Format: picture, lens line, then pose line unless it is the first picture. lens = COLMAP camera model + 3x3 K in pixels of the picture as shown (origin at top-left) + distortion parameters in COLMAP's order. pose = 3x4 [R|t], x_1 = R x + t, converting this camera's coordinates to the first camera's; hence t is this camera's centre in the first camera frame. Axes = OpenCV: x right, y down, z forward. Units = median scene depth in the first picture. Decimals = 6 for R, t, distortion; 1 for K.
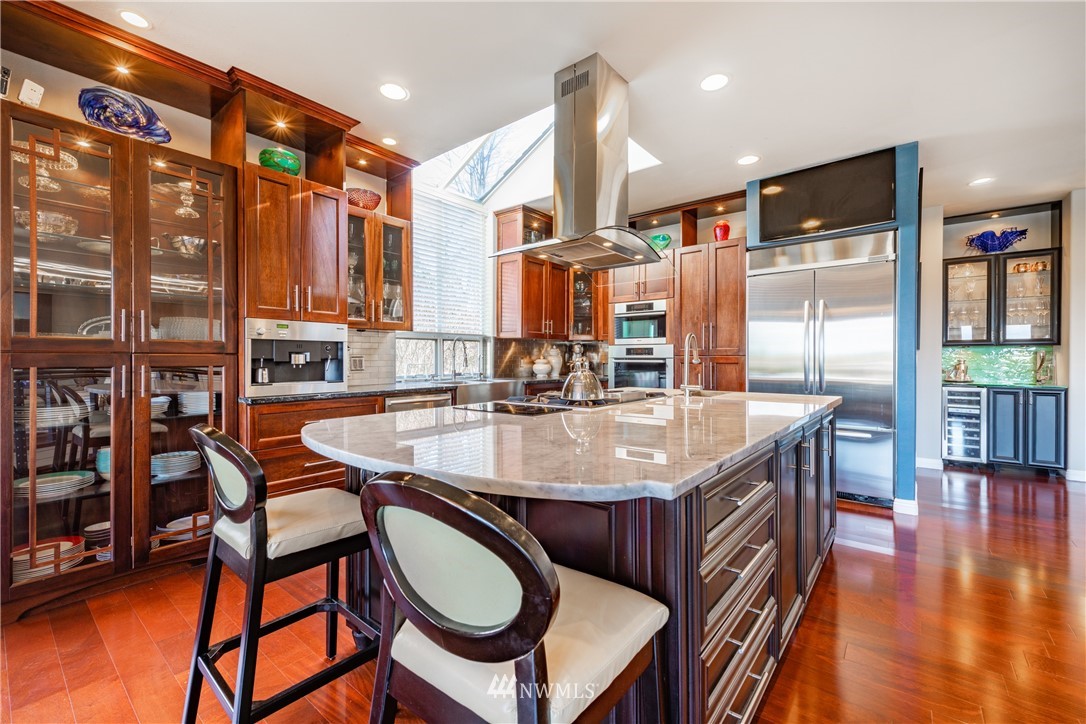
lens RADIAL K [[448.3, 0, 543.0], [0, 448.3, 362.0], [0, 0, 1]] dist [0.000602, 0.000039]
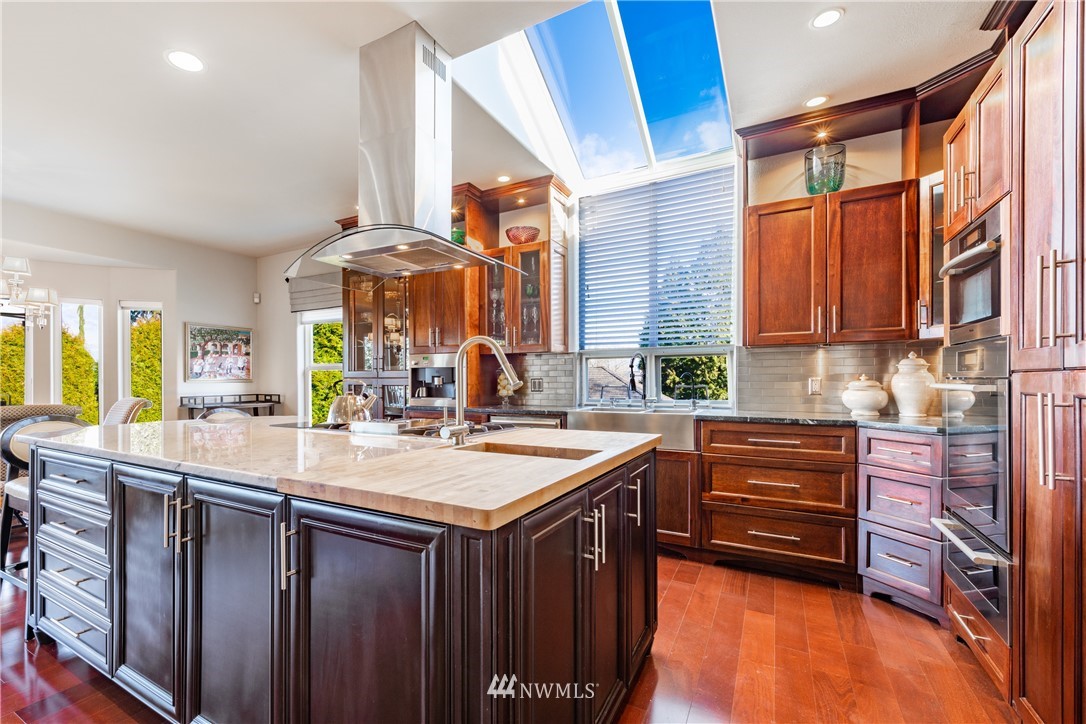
lens RADIAL K [[443.7, 0, 542.6], [0, 443.7, 383.3], [0, 0, 1]] dist [0.000406, 0.000040]
pose [[0.182997, -0.002103, -0.983111, 0.649612], [-0.002553, 0.999993, -0.002615, 0.002228], [0.983110, 0.002988, 0.182990, 0.807887]]
